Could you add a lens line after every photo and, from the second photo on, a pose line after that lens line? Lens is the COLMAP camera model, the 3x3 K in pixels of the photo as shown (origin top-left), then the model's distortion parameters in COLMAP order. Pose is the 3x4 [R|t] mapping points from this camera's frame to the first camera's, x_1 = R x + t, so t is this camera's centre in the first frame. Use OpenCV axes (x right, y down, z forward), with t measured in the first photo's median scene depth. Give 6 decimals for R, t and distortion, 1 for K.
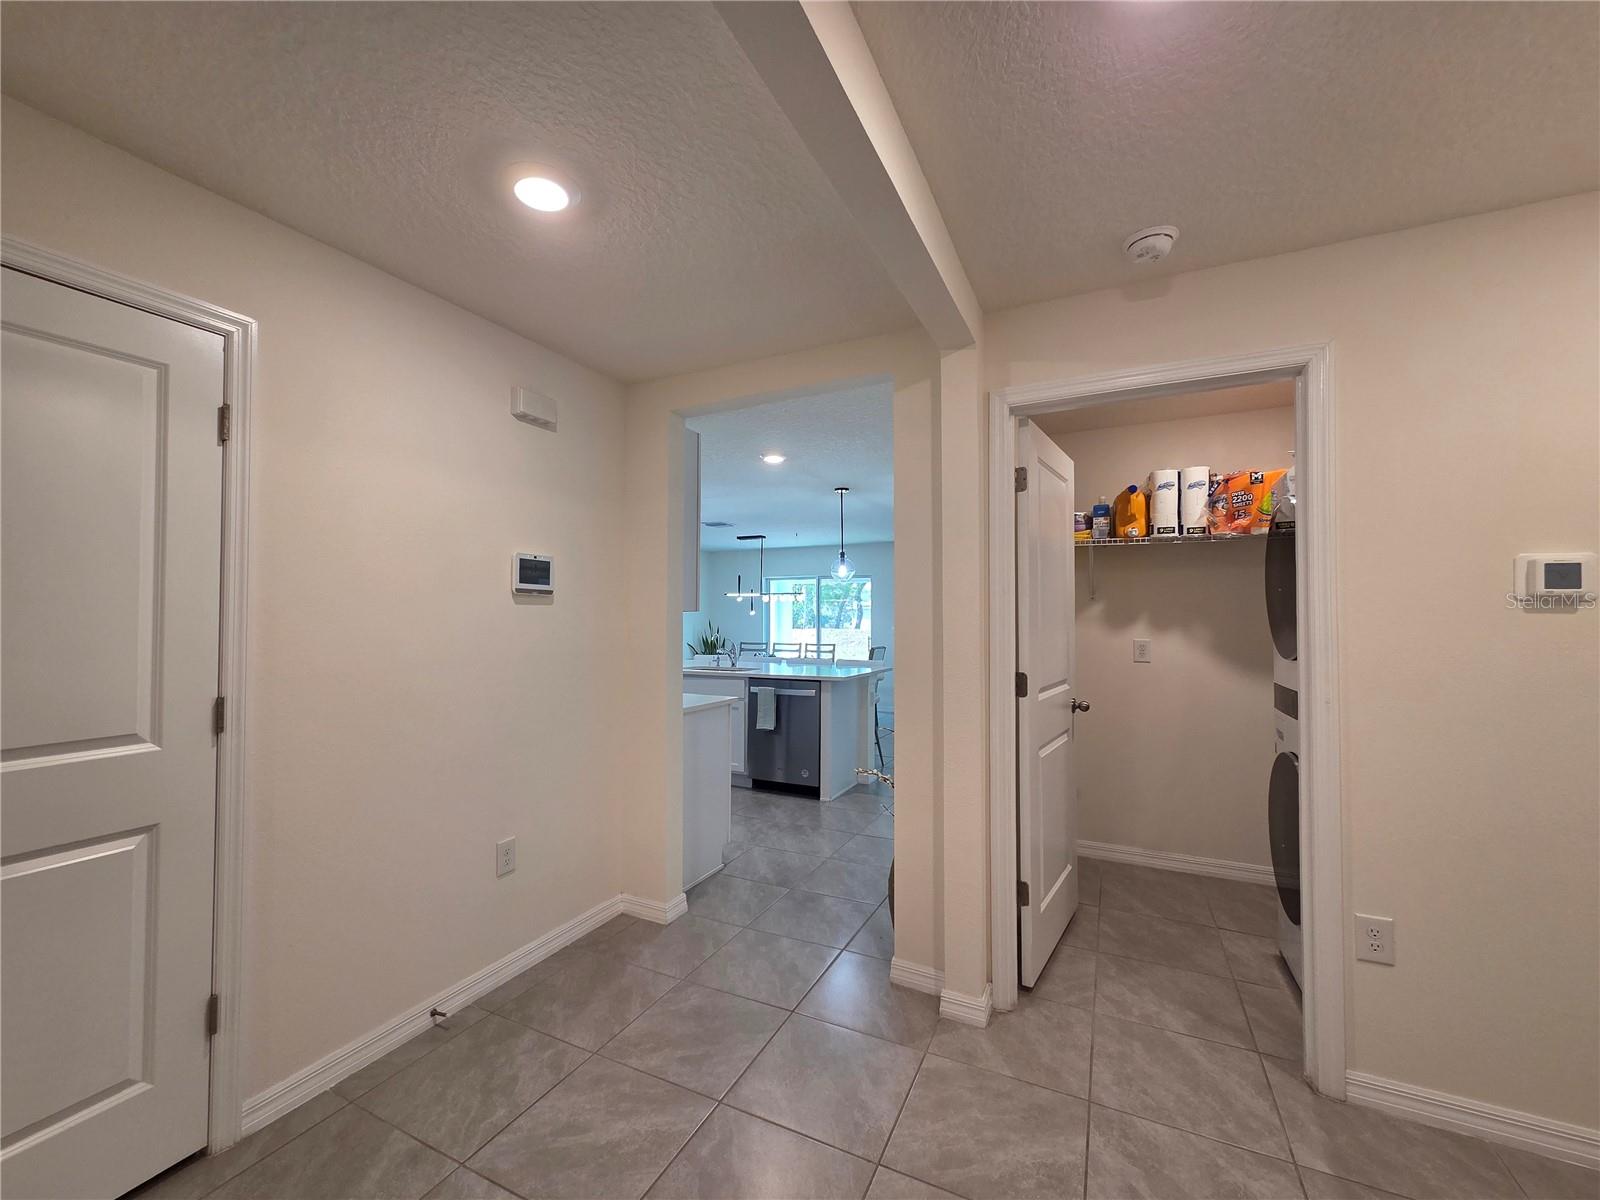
lens RADIAL K [[652.5, 0, 794.7], [0, 652.5, 605.3], [0, 0, 1]] dist [0.003568, 0.000145]
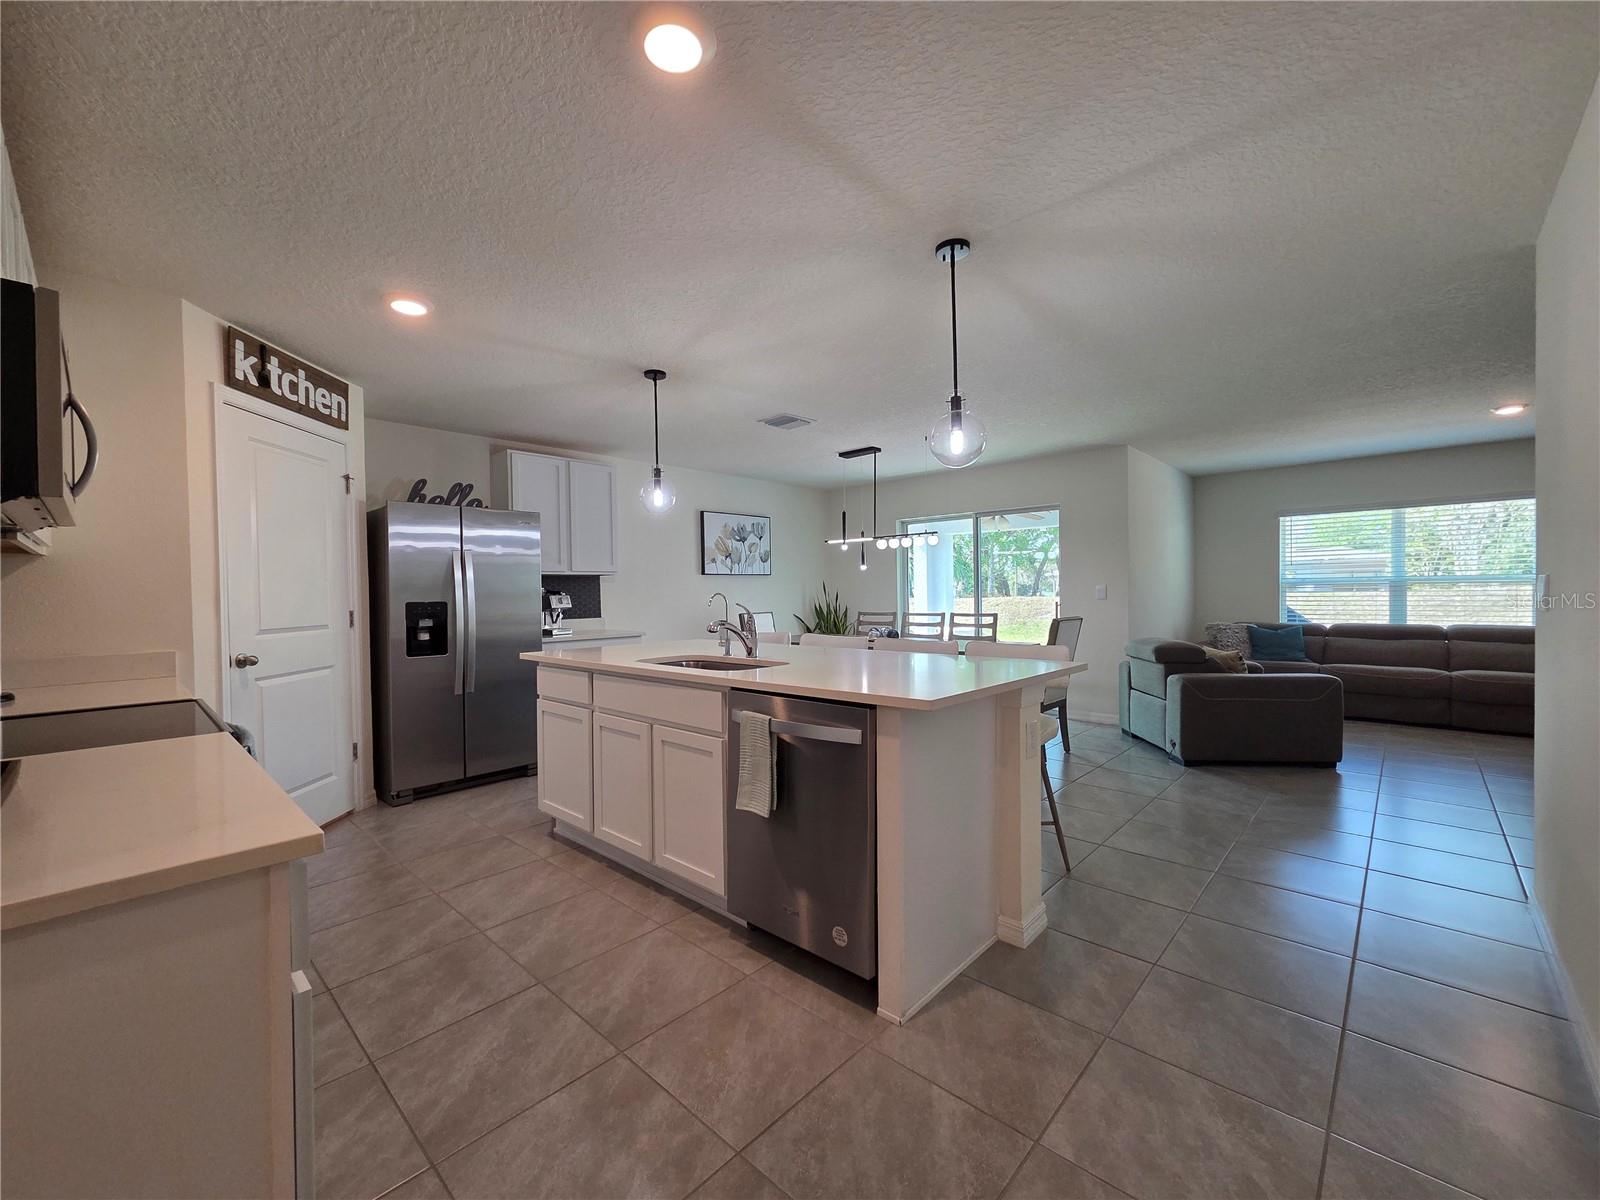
lens RADIAL K [[652.5, 0, 788.1], [0, 652.5, 601.9], [0, 0, 1]] dist [0.003568, 0.000145]
pose [[0.954109, -0.011710, -0.299229, 0.059273], [0.022625, 0.999198, 0.033038, 0.022831], [0.298602, -0.038292, 0.953609, 0.345724]]
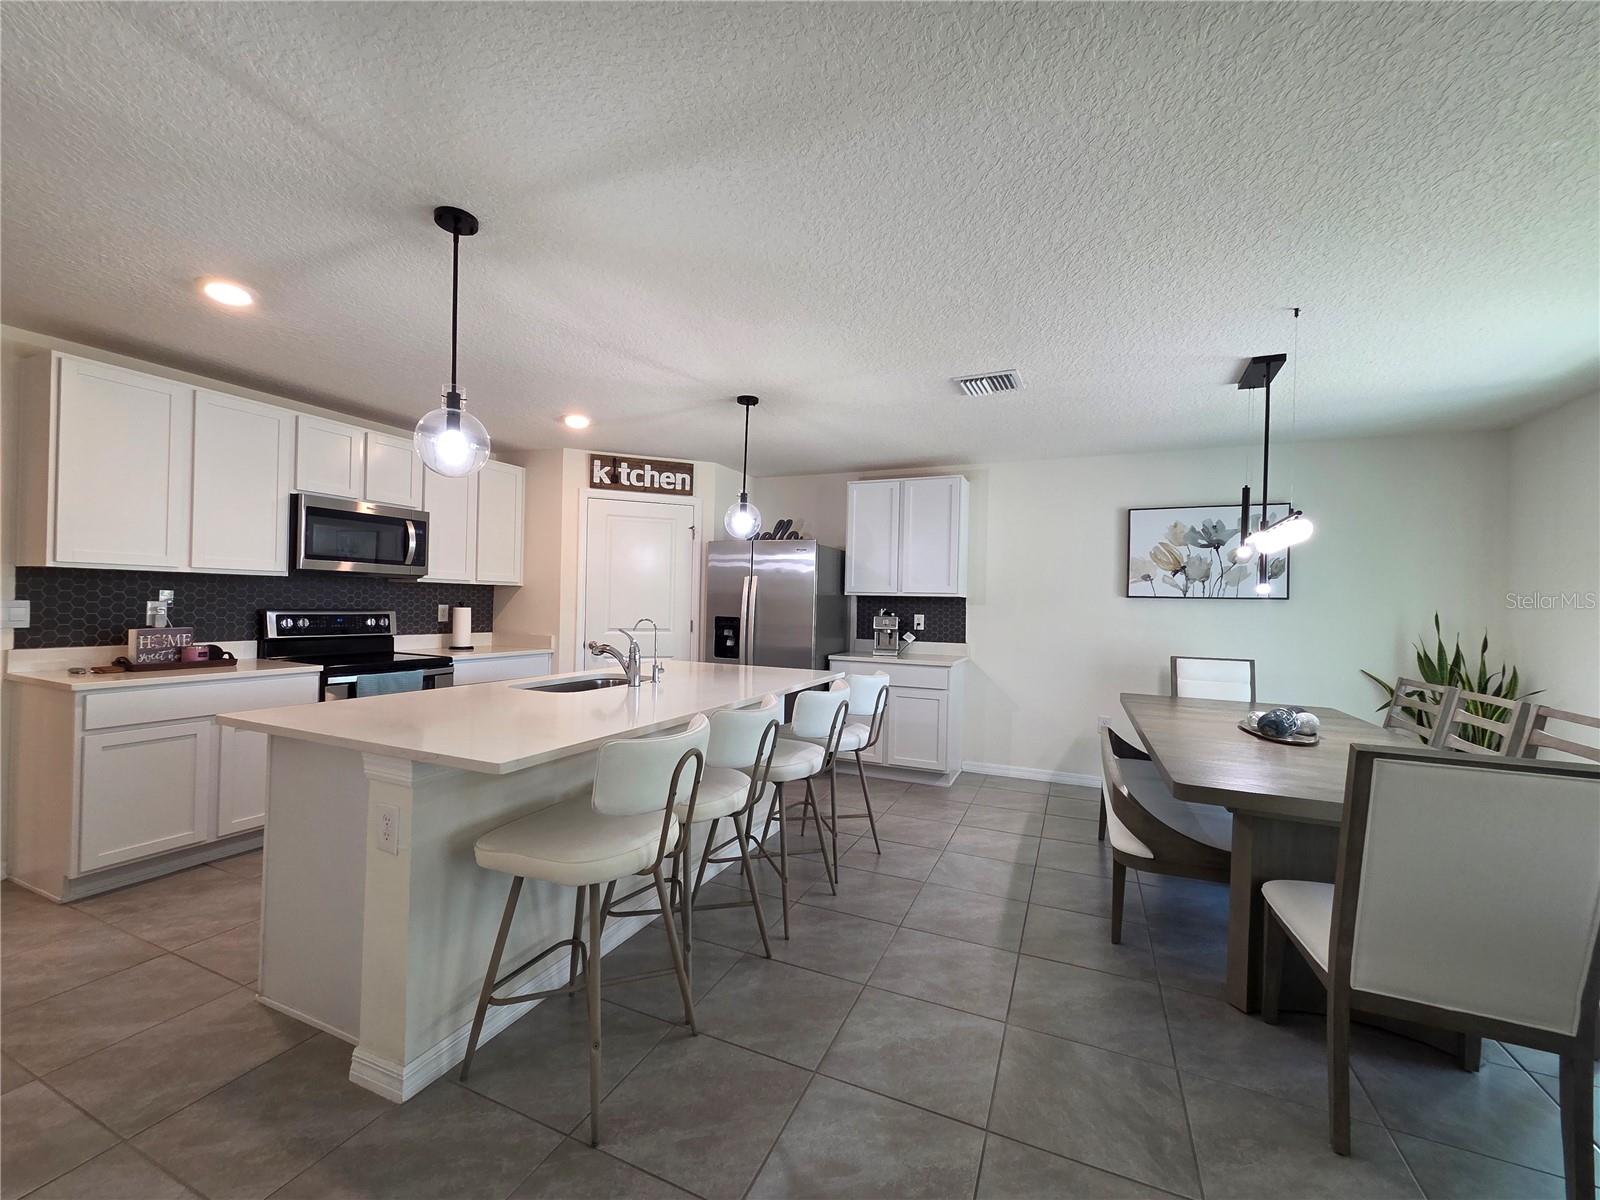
lens RADIAL K [[652.5, 0, 789.1], [0, 652.5, 602.1], [0, 0, 1]] dist [0.003568, 0.000145]
pose [[0.031512, -0.002021, -0.999501, 0.272382], [-0.004077, 0.999989, -0.002151, 0.020265], [0.999495, 0.004143, 0.031504, 0.732342]]
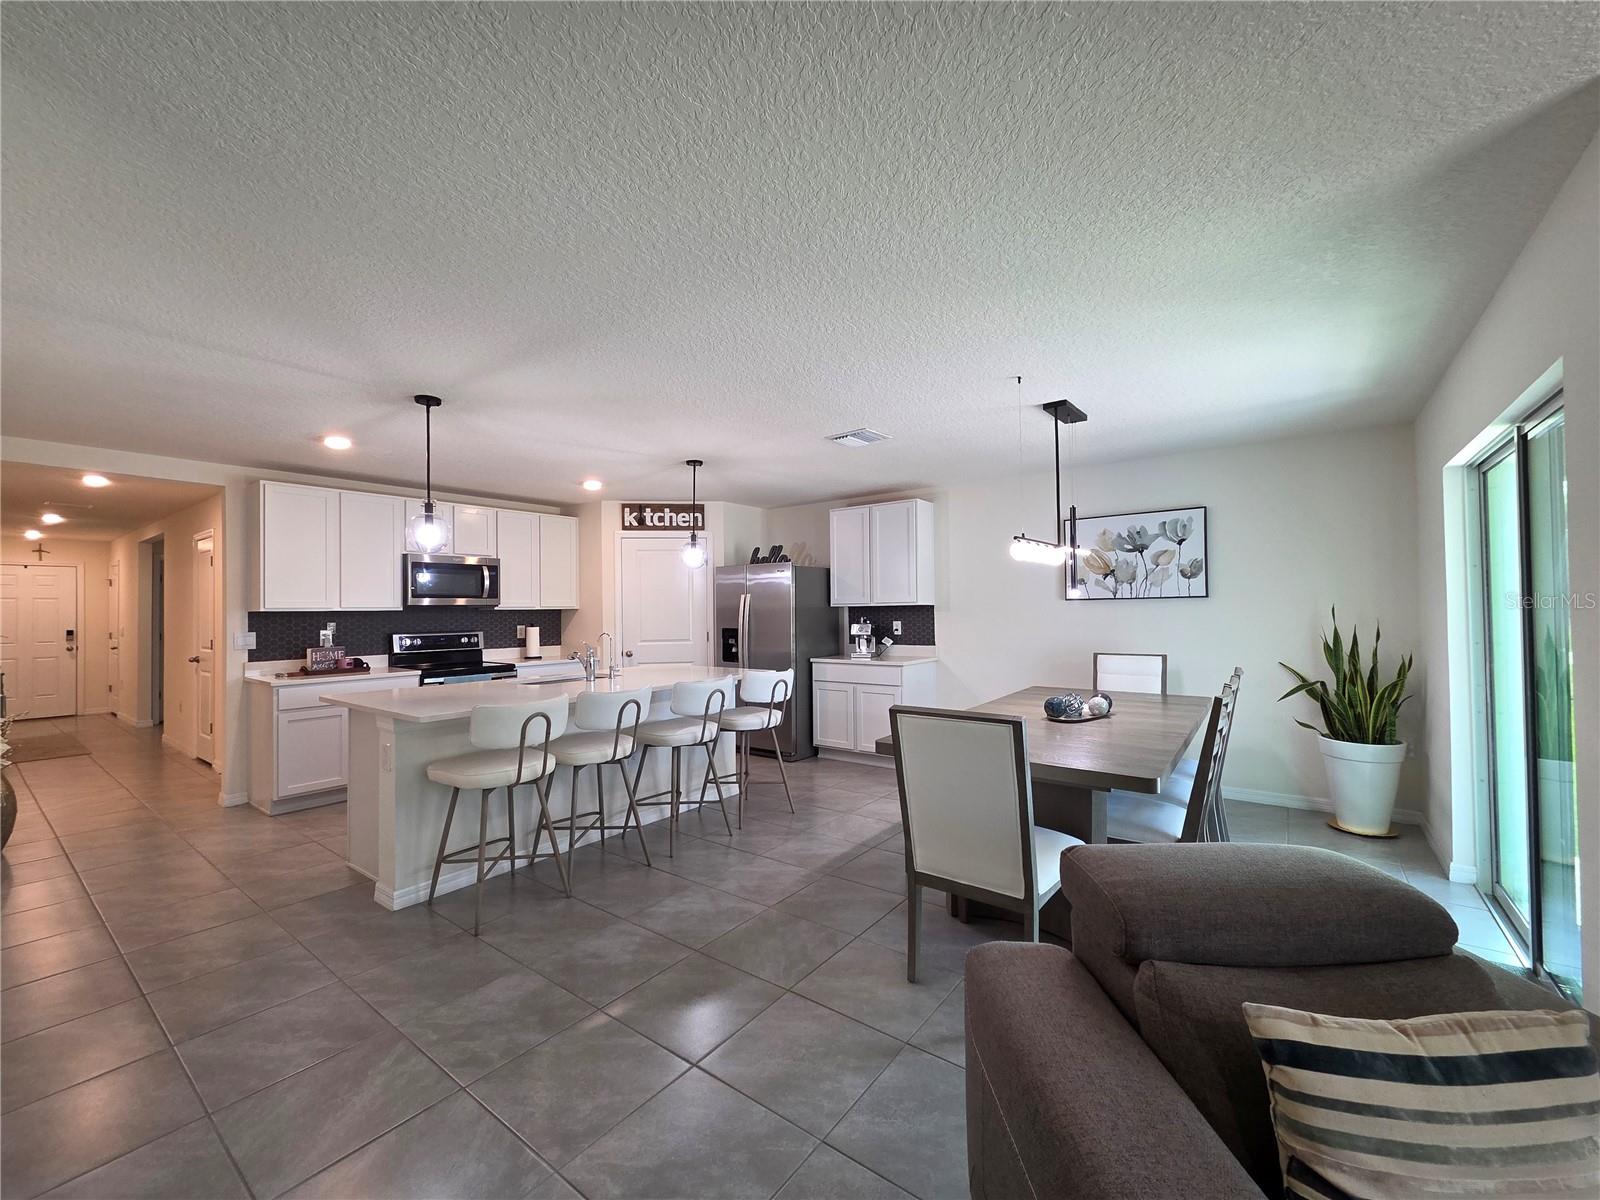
lens RADIAL K [[652.5, 0, 789.6], [0, 652.5, 603.0], [0, 0, 1]] dist [0.003568, 0.000145]
pose [[-0.199510, -0.010295, -0.979842, 0.370513], [0.030778, 0.999386, -0.016767, 0.018748], [0.979412, -0.033502, -0.199071, 0.899808]]
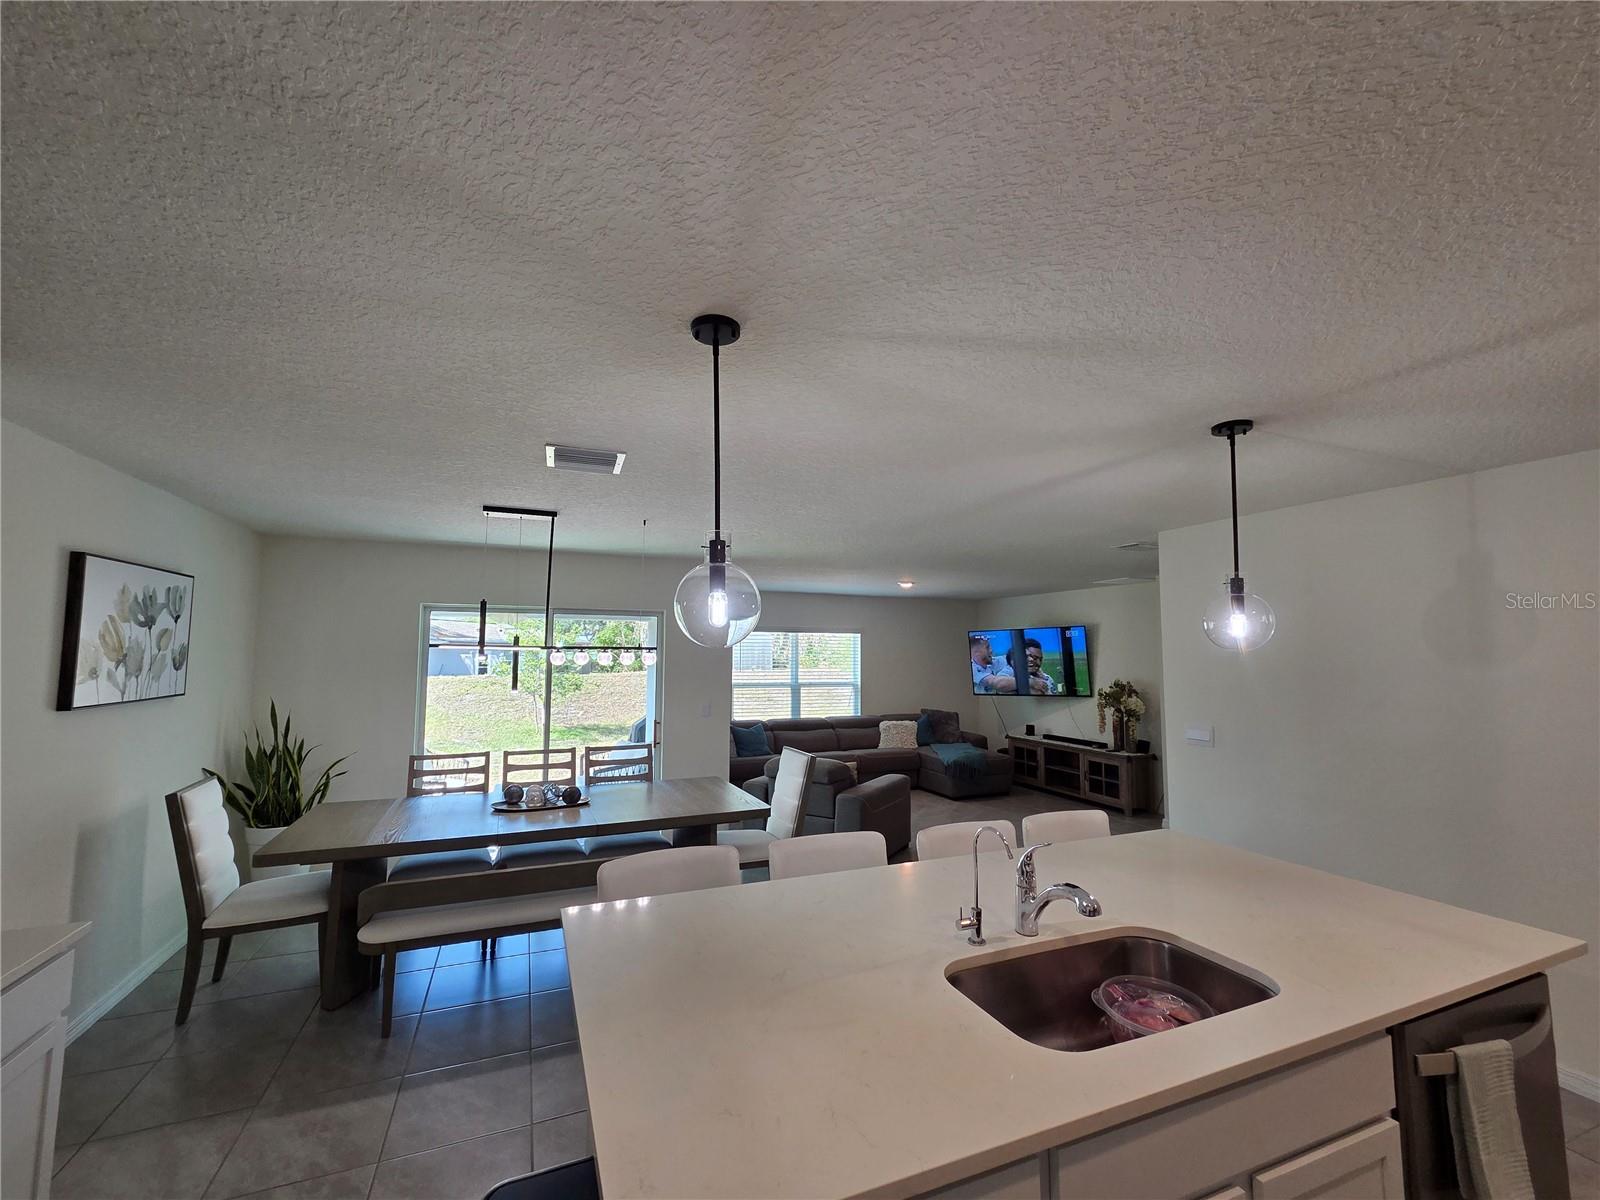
lens RADIAL K [[652.5, 0, 790.0], [0, 652.5, 600.0], [0, 0, 1]] dist [0.003568, 0.000145]
pose [[0.669927, 0.063154, 0.739736, -0.257542], [-0.017498, 0.997442, -0.069308, -0.020874], [-0.742221, 0.033487, 0.669318, 0.582914]]
